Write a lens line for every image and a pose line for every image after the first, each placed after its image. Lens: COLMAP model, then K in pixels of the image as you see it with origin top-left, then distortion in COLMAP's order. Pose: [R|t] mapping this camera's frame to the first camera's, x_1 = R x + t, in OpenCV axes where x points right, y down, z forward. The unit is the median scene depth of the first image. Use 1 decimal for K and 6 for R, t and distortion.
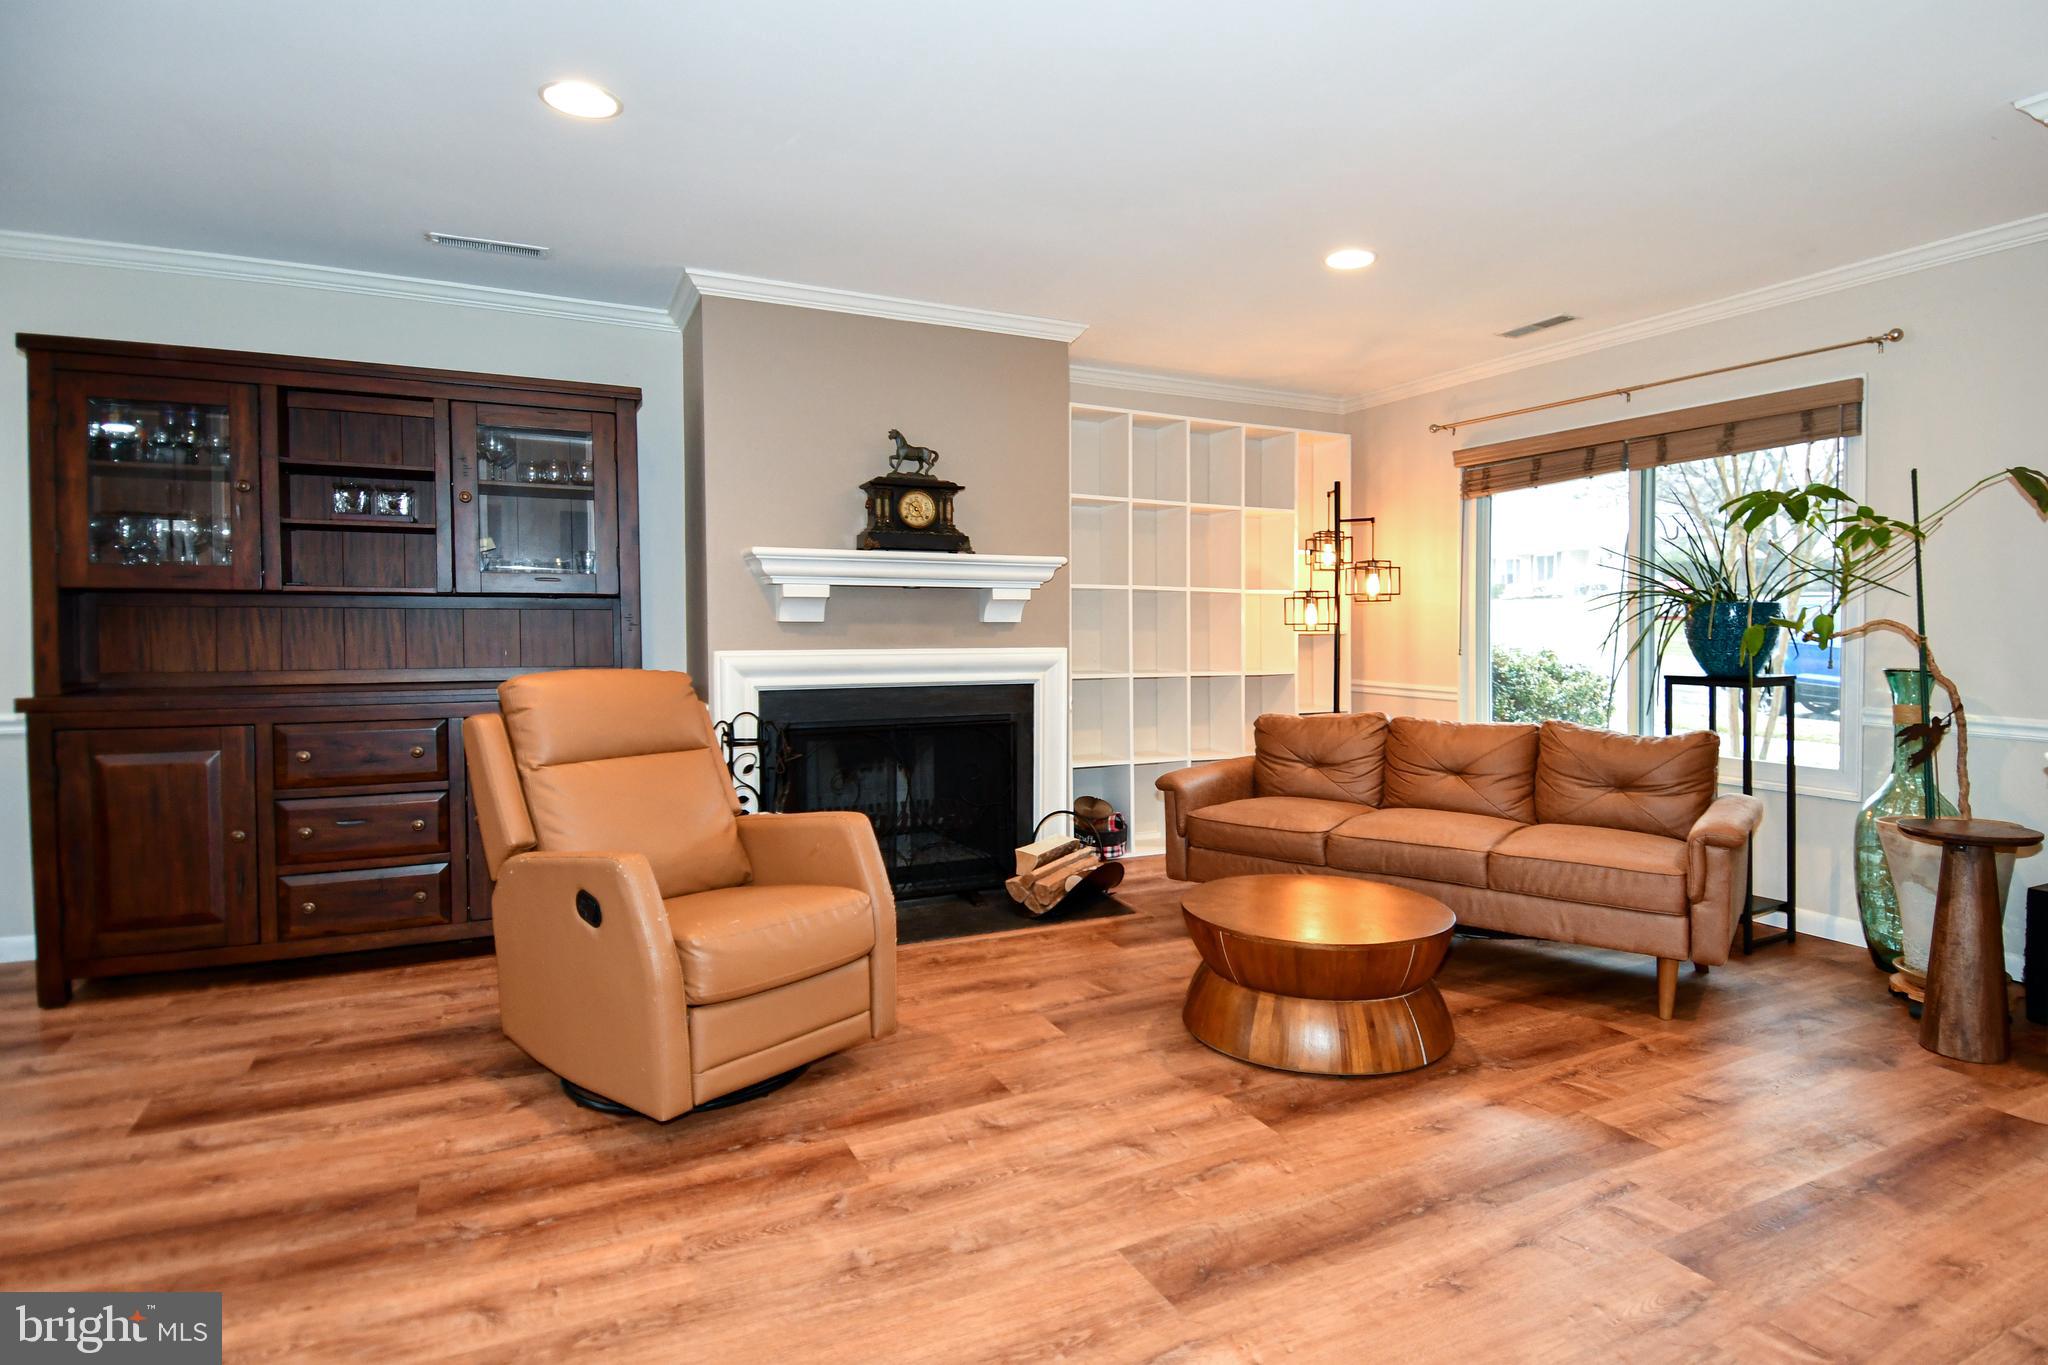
lens RADIAL K [[1119.3, 0, 1113.4], [0, 1119.3, 639.4], [0, 0, 1]] dist [0.046785, -0.050765]
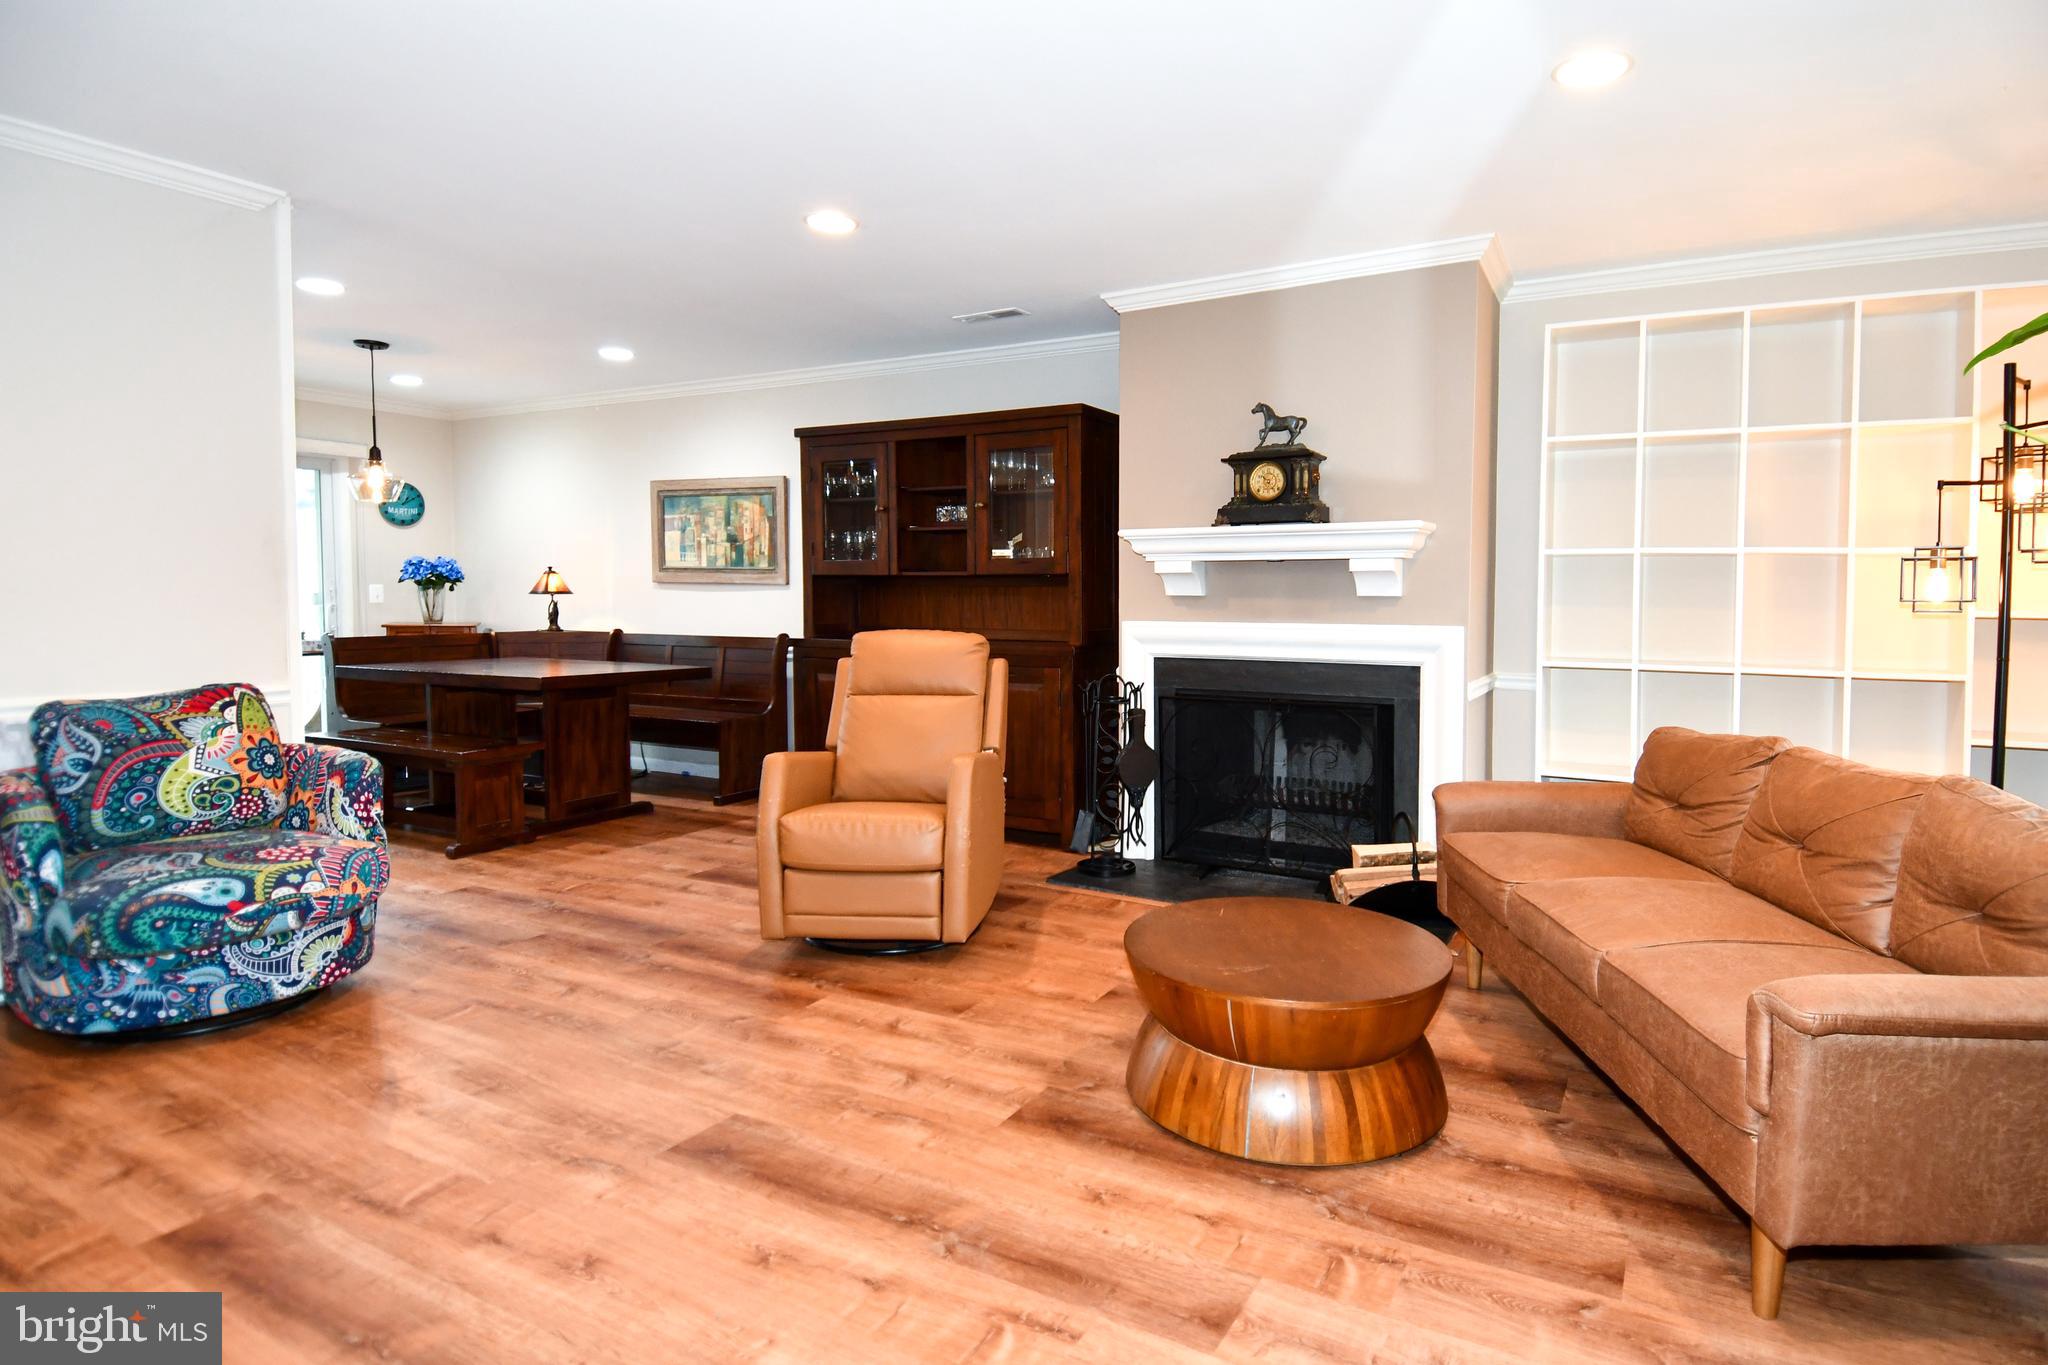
lens RADIAL K [[1072.3, 0, 956.6], [0, 1072.3, 643.4], [0, 0, 1]] dist [0.051618, -0.040046]
pose [[0.531009, 0.037847, -0.846521, 0.698370], [-0.016604, 0.999275, 0.034262, -0.002214], [0.847204, -0.004138, 0.531252, 0.378729]]
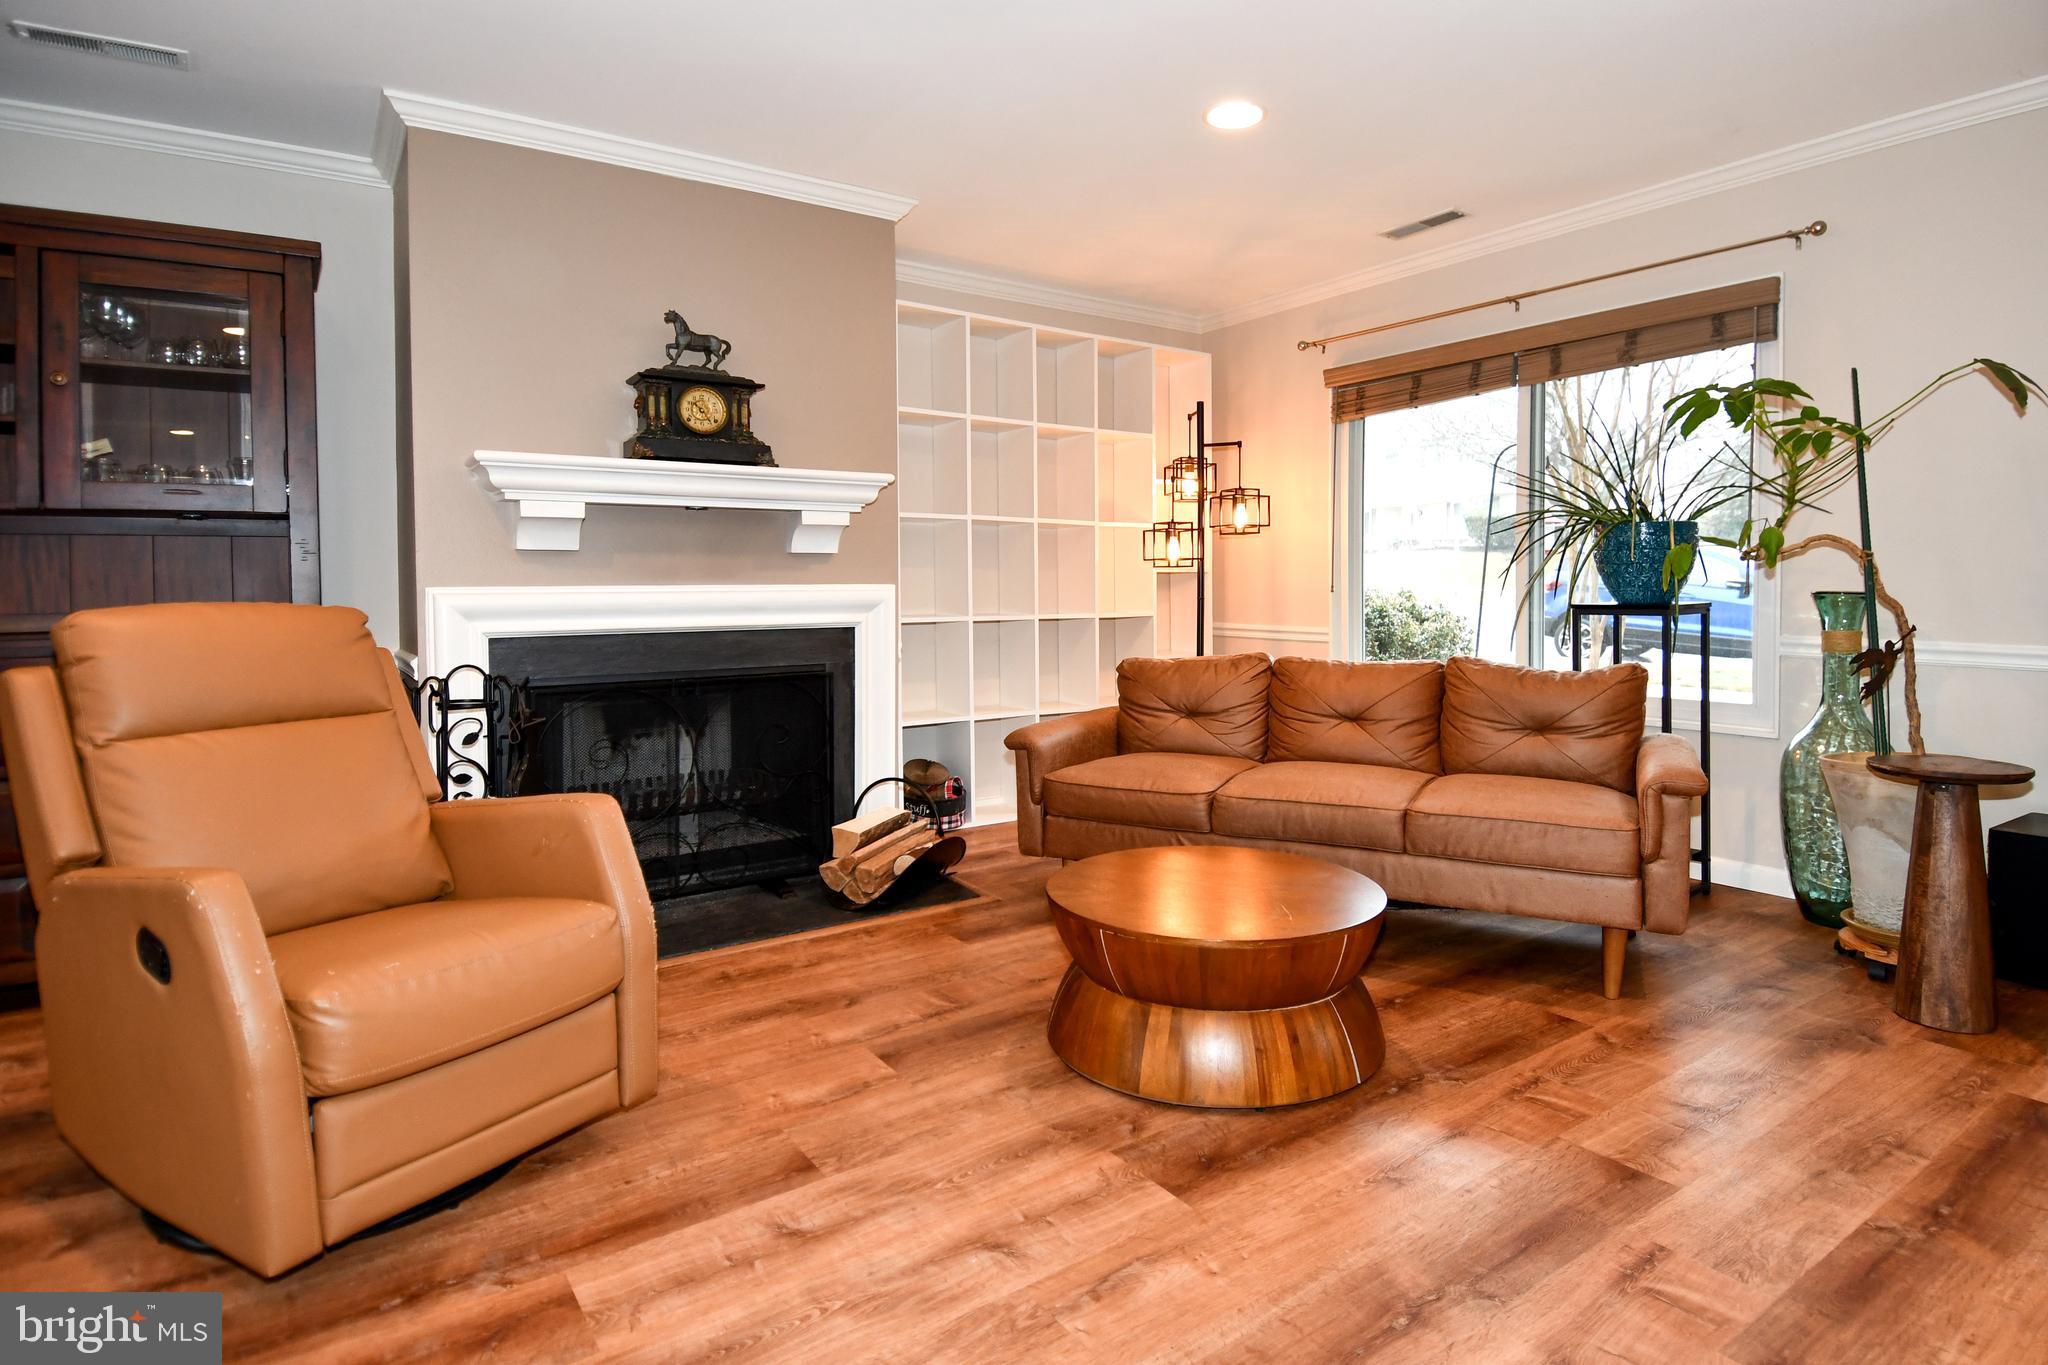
lens RADIAL K [[1116.4, 0, 1143.2], [0, 1116.4, 595.5], [0, 0, 1]] dist [0.045582, -0.045737]
pose [[0.984105, -0.006018, 0.177486, -0.011055], [0.006317, 0.999979, -0.001124, 0.028420], [-0.177476, 0.002228, 0.984123, 0.215366]]
